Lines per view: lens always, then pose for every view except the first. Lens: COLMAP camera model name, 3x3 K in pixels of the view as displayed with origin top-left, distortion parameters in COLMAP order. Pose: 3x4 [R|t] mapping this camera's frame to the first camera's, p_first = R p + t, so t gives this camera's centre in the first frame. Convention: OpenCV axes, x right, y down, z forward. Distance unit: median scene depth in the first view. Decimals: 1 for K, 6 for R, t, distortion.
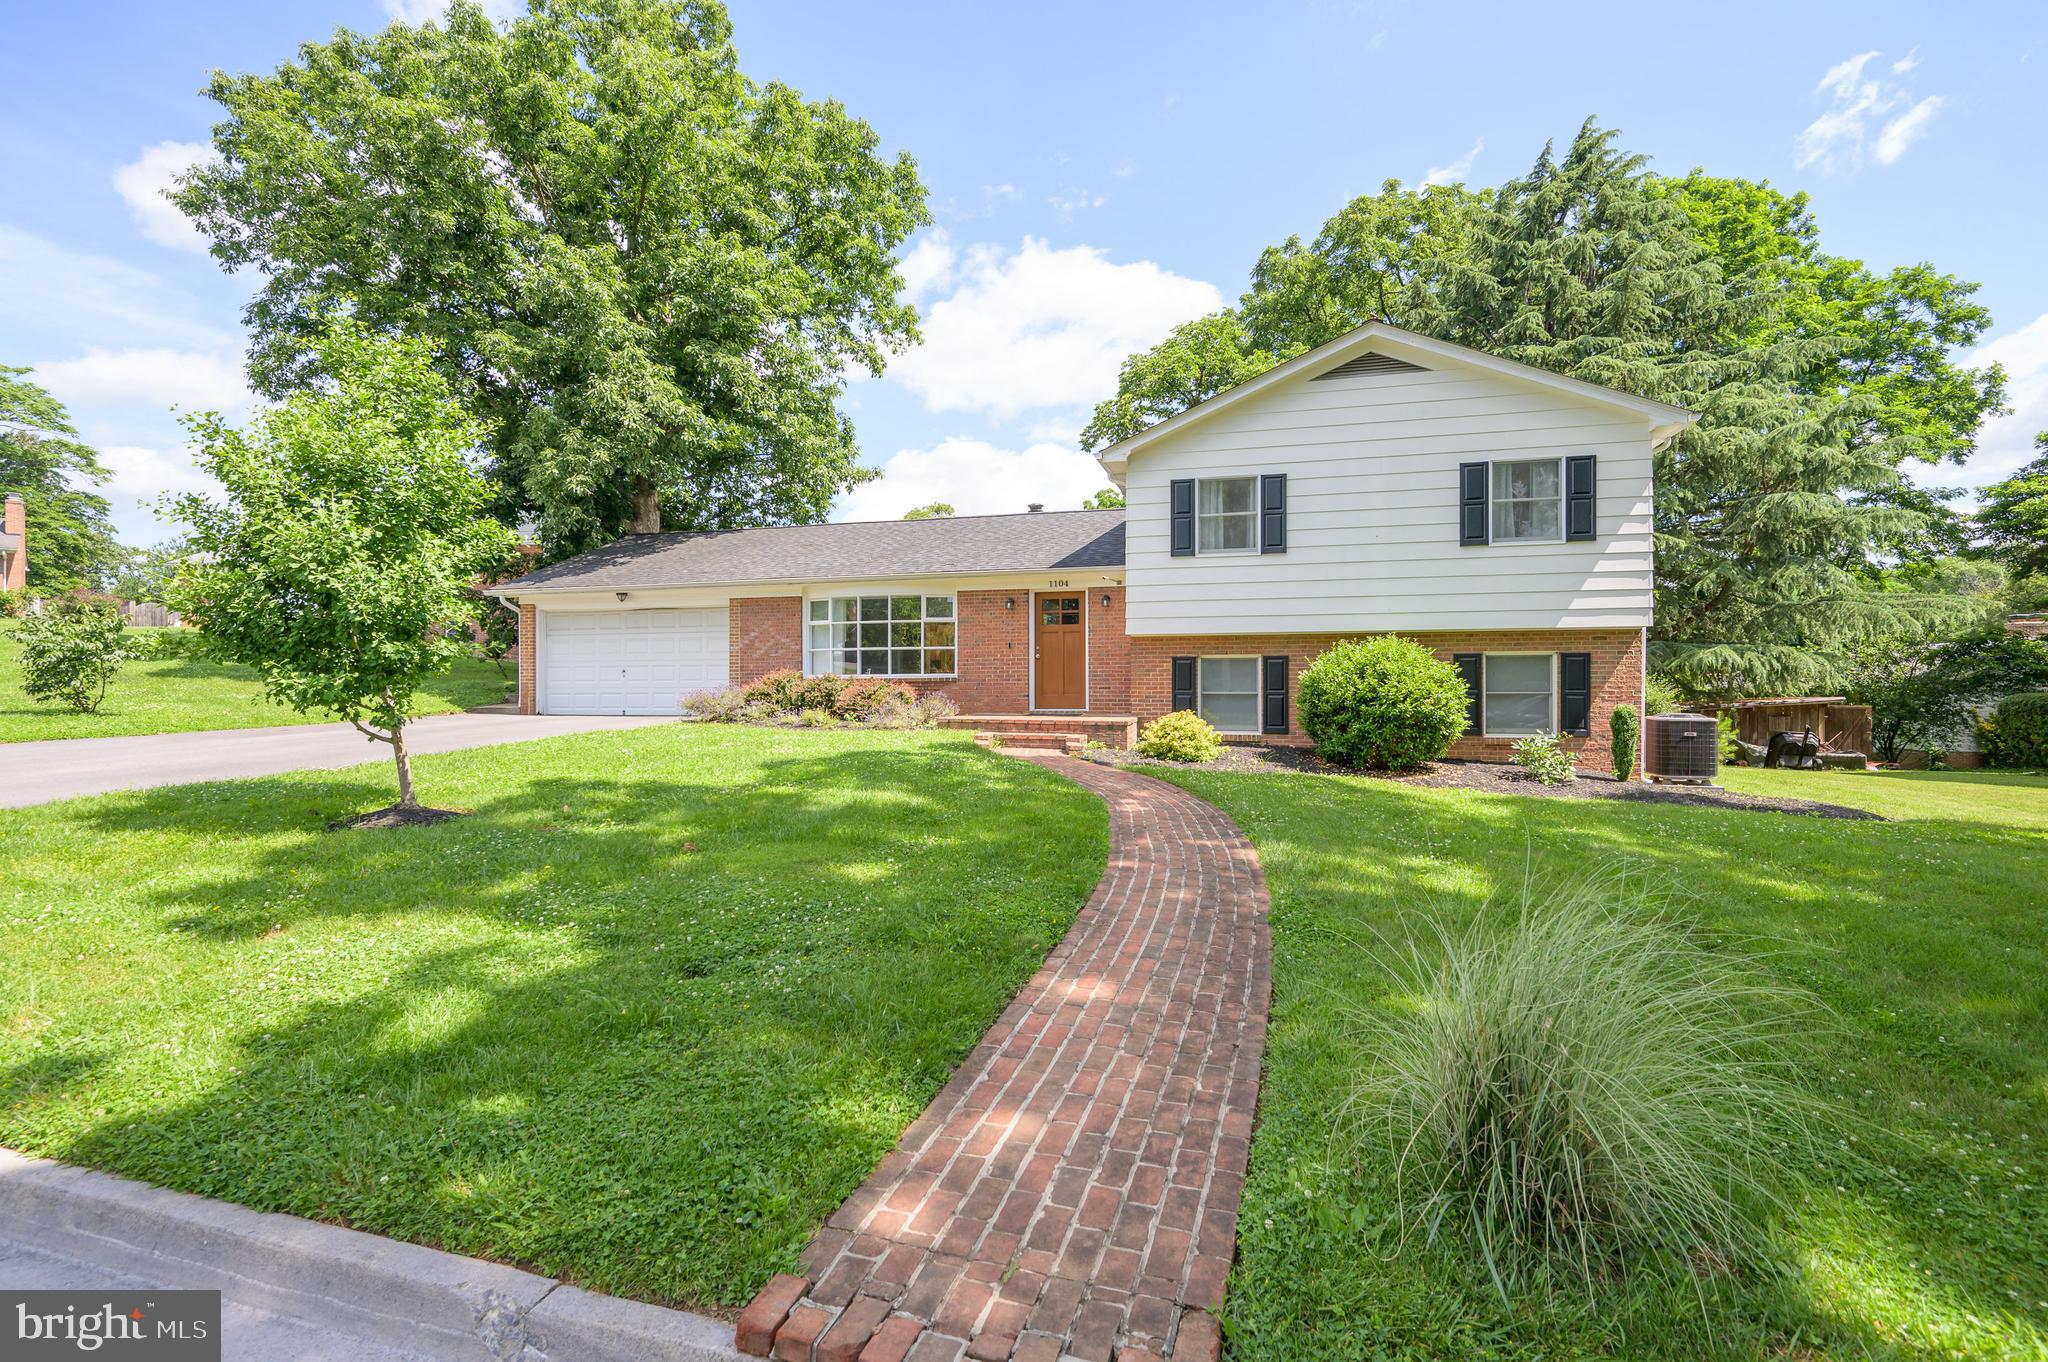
lens RADIAL K [[995.4, 0, 861.6], [0, 995.4, 686.6], [0, 0, 1]] dist [-0.001441, -0.001264]
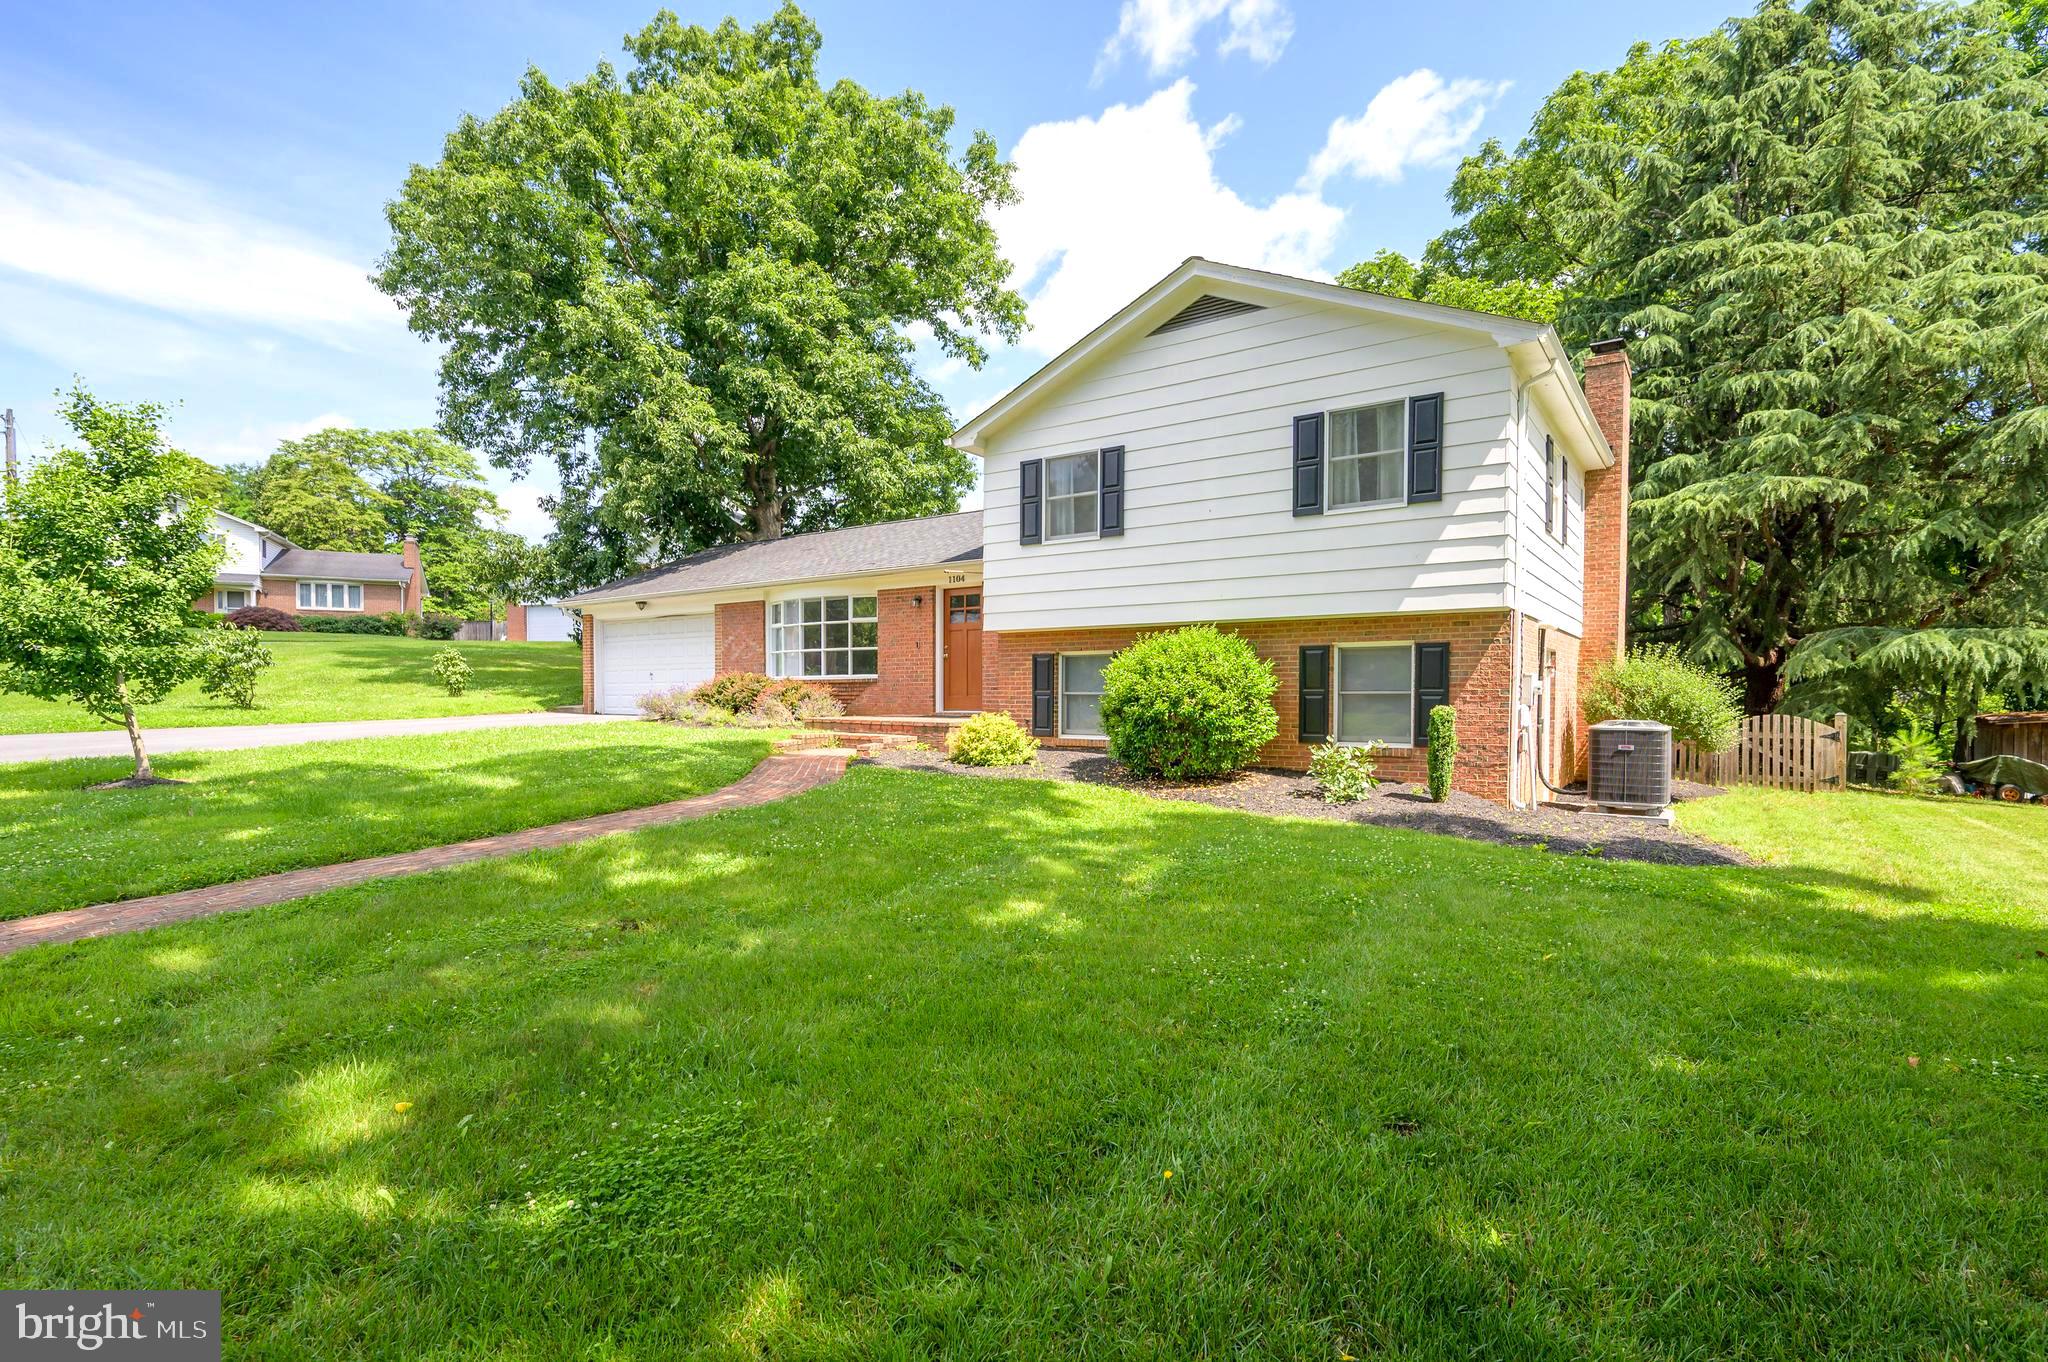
lens RADIAL K [[1016.3, 0, 916.8], [0, 1016.3, 714.6], [0, 0, 1]] dist [0.004389, 0.000187]
pose [[0.939226, 0.008772, -0.343188, 0.556535], [-0.002041, 0.999798, 0.019971, 0.007688], [0.343294, -0.018057, 0.939054, 0.080857]]
